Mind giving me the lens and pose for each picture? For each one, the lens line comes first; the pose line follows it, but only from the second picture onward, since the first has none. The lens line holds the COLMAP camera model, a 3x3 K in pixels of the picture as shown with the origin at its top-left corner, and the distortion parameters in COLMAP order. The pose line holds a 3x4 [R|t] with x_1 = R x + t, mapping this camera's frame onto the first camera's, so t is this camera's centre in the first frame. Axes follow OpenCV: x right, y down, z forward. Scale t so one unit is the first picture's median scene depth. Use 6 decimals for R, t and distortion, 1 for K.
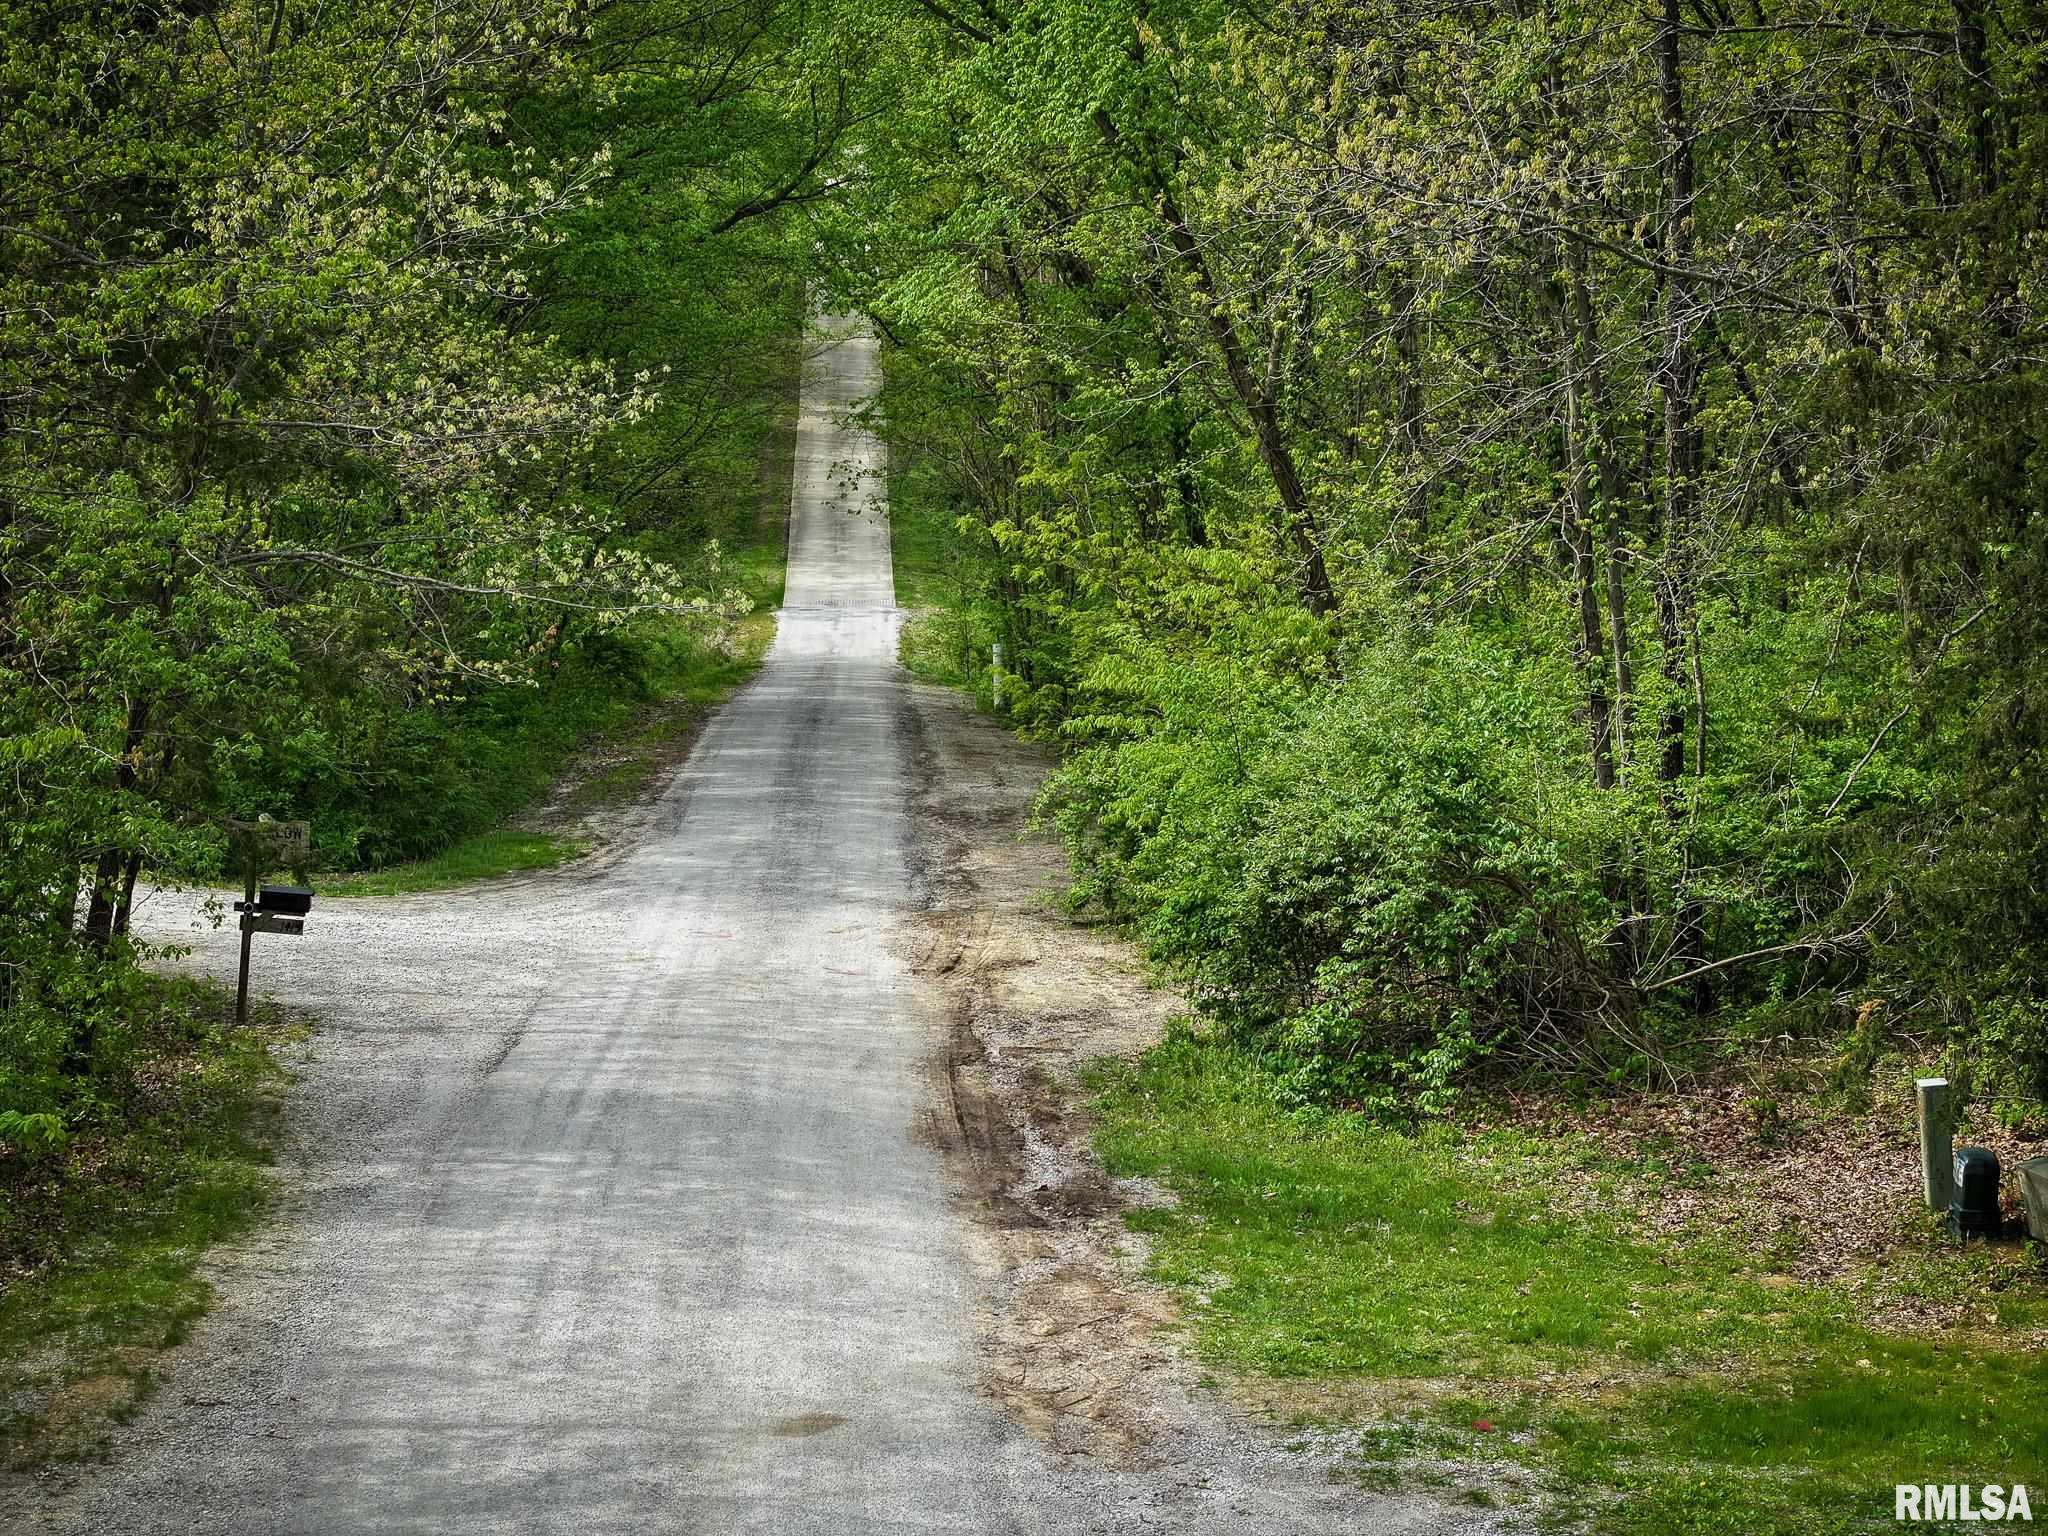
lens RADIAL K [[4141.8, 0, 1025.3], [0, 4141.8, 769.5], [0, 0, 1]] dist [-0.116188, 0.000000]
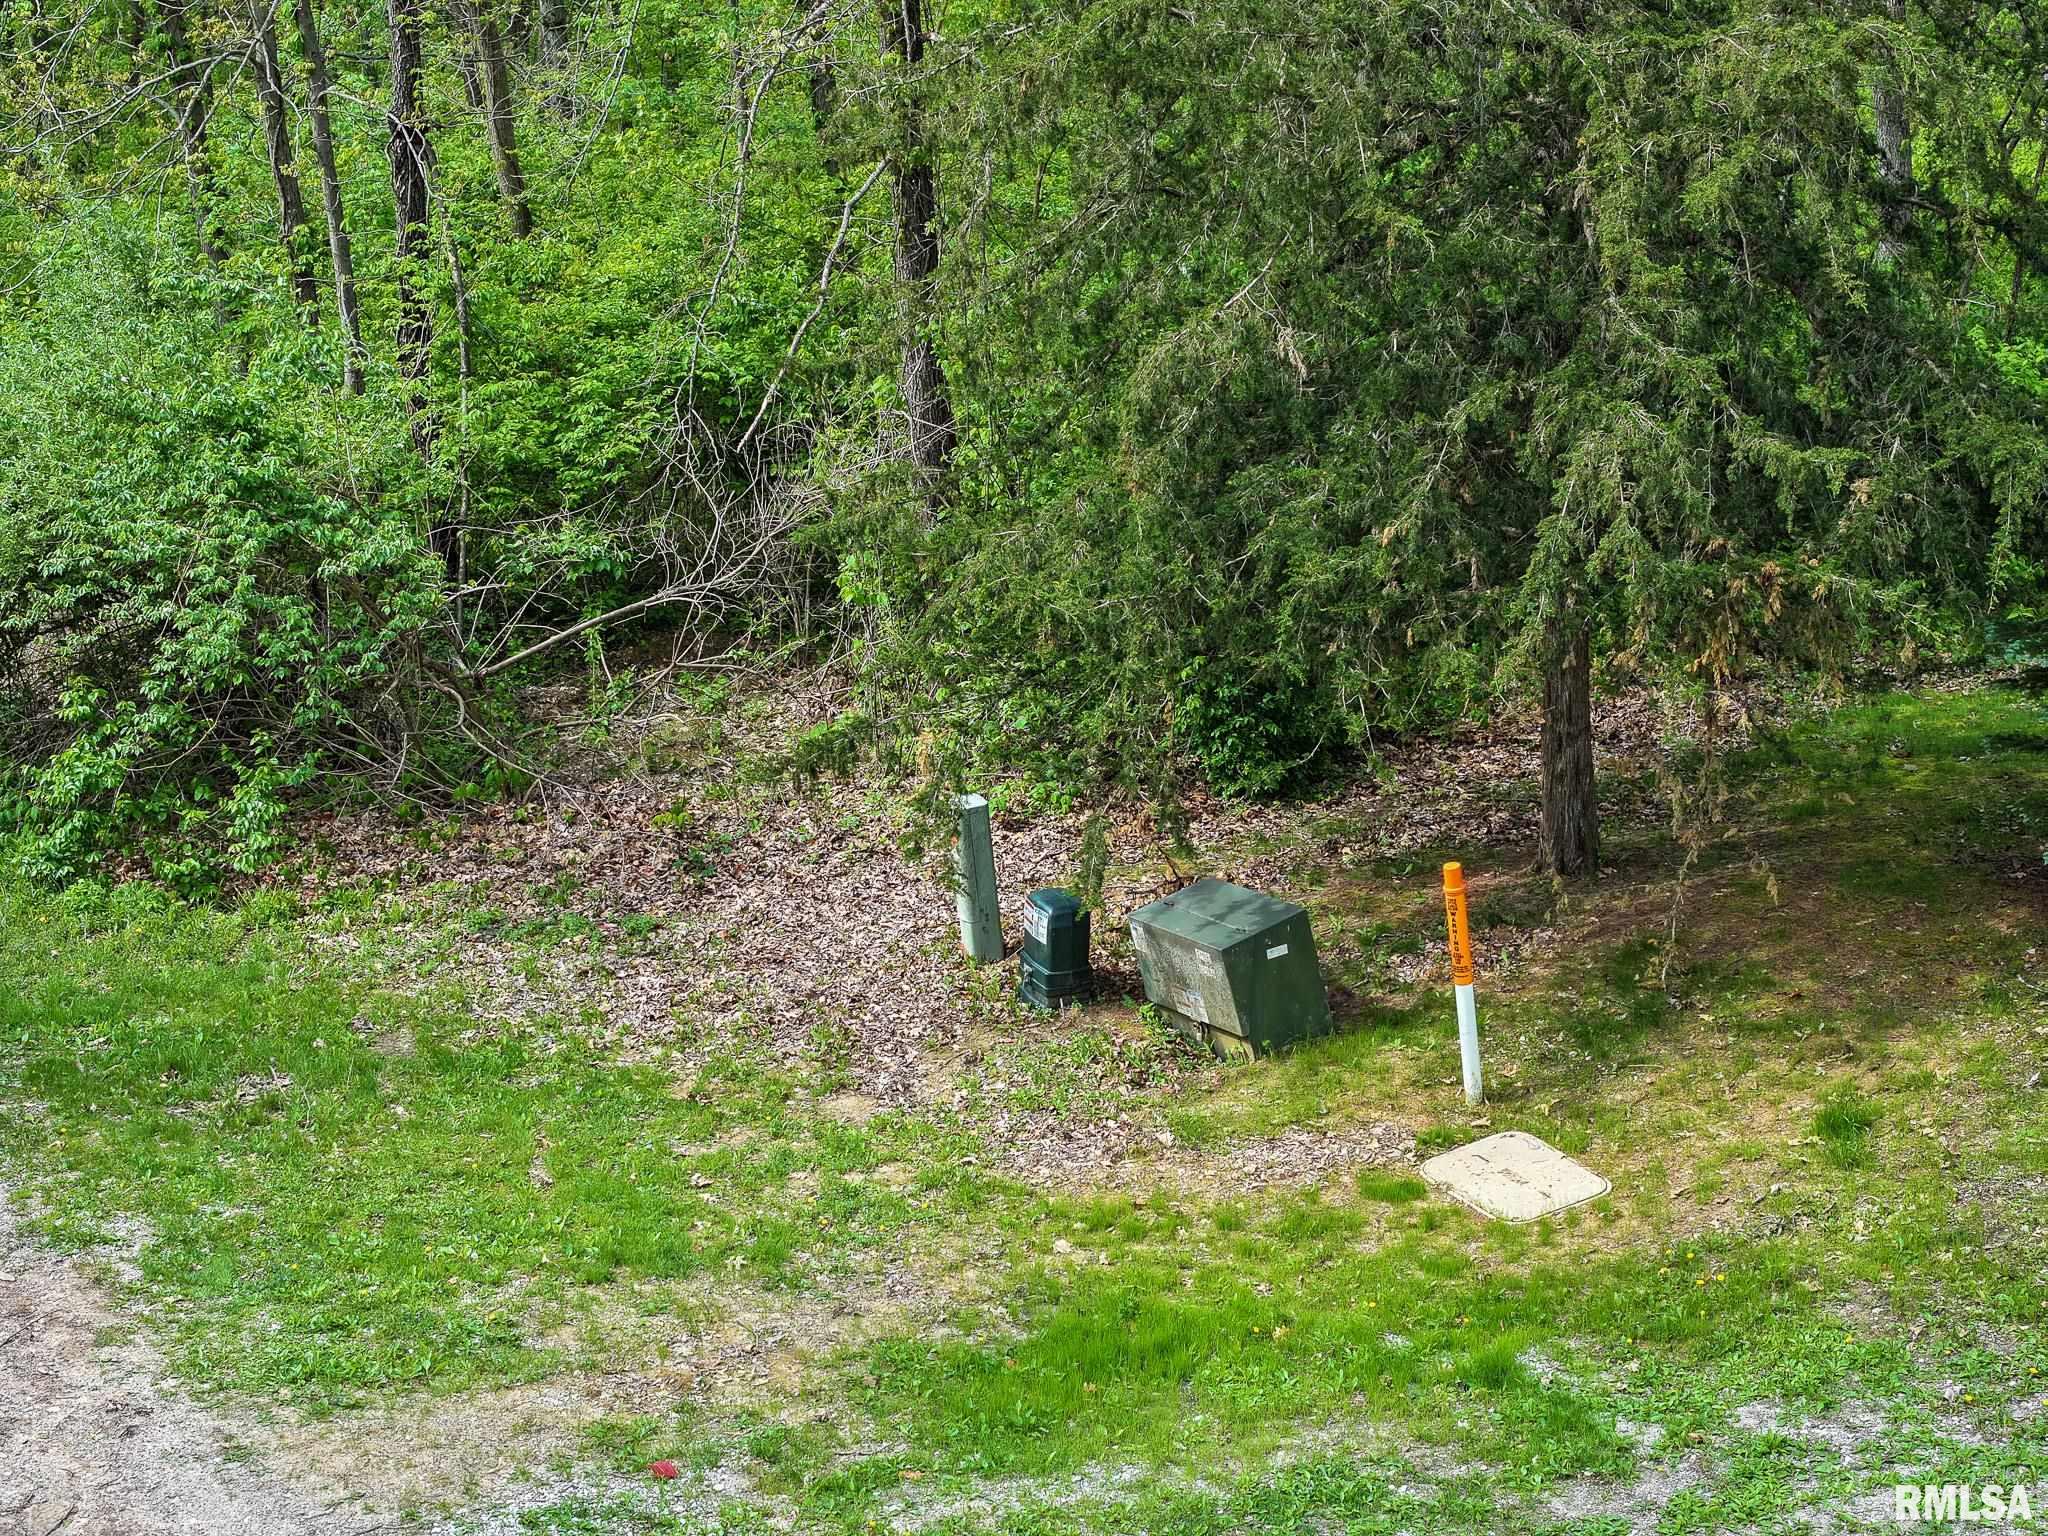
lens RADIAL K [[4141.8, 0, 1029.0], [0, 4141.8, 772.8], [0, 0, 1]] dist [-0.116188, 0.000000]
pose [[0.909330, -0.132977, 0.394254, -0.071108], [0.071874, 0.983511, 0.165952, -0.053646], [-0.409821, -0.122569, 0.903894, 0.255029]]
